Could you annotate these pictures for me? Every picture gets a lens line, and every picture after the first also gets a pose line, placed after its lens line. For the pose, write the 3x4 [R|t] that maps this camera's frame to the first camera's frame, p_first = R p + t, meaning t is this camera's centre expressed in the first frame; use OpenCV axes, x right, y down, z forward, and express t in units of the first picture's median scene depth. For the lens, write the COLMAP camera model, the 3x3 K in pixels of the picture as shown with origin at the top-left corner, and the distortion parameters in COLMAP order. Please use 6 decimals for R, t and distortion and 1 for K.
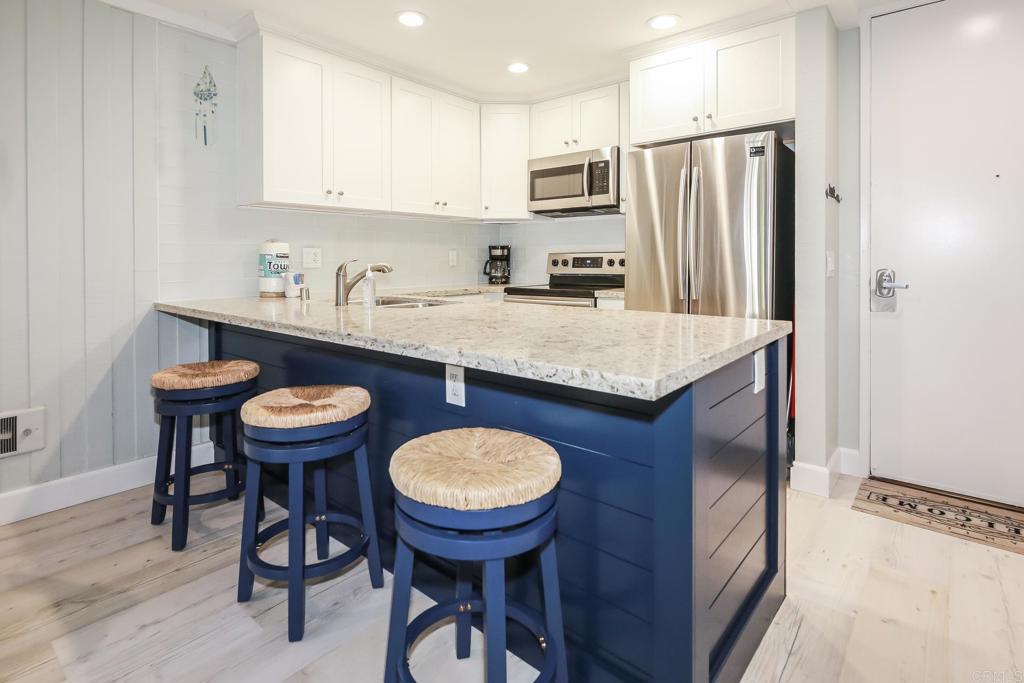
lens RADIAL K [[521.5, 0, 507.6], [0, 521.5, 264.3], [0, 0, 1]] dist [0.007505, -0.001993]
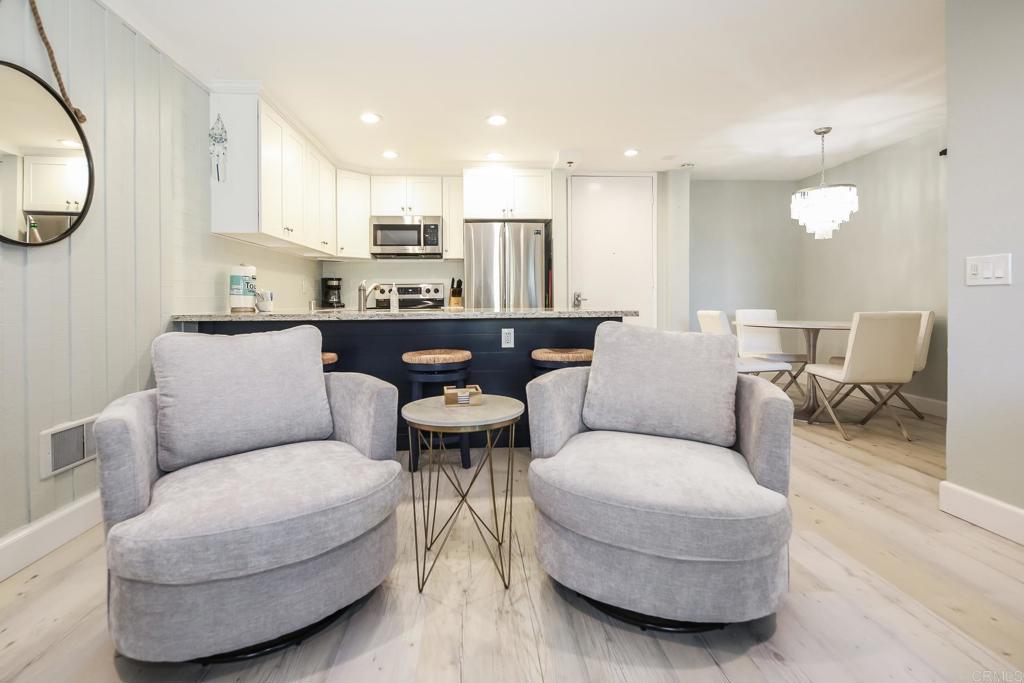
lens RADIAL K [[482.6, 0, 497.1], [0, 482.6, 303.6], [0, 0, 1]] dist [0.016475, 0.001005]
pose [[0.726478, -0.004717, 0.687174, -0.796009], [0.011558, 0.999919, -0.005356, 0.056713], [-0.687093, 0.011833, 0.726474, -0.207130]]
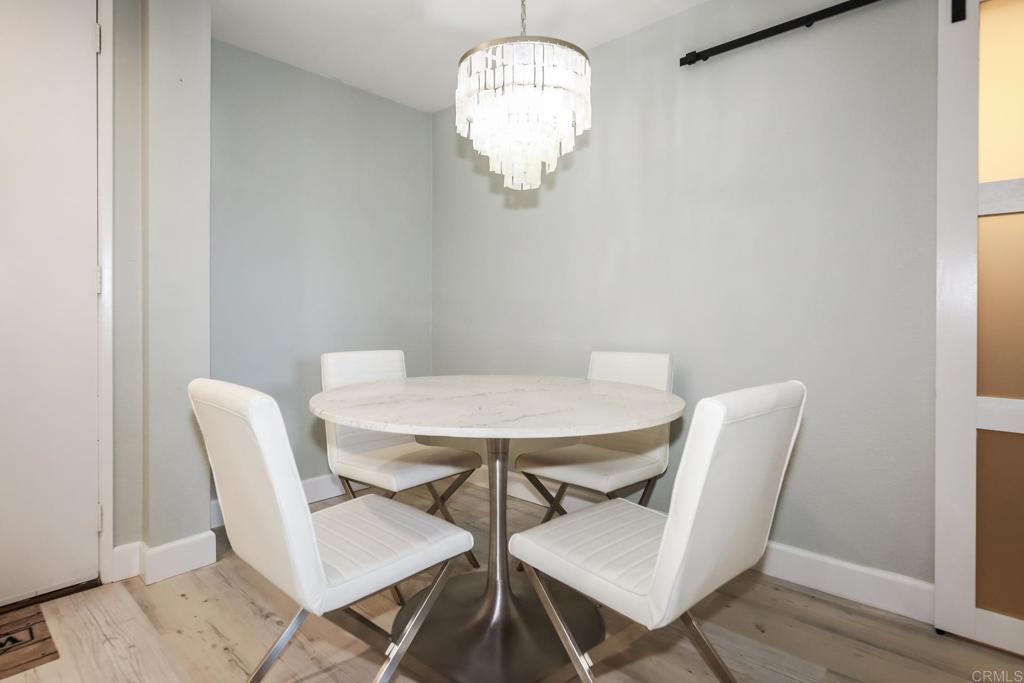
lens RADIAL K [[547.7, 0, 506.1], [0, 547.7, 318.0], [0, 0, 1]] dist [-0.000227, 0.001526]
pose [[0.055534, -0.001928, 0.998455, 0.172433], [0.010354, 0.999945, 0.001355, 0.026574], [-0.998403, 0.010263, 0.055551, 0.133702]]
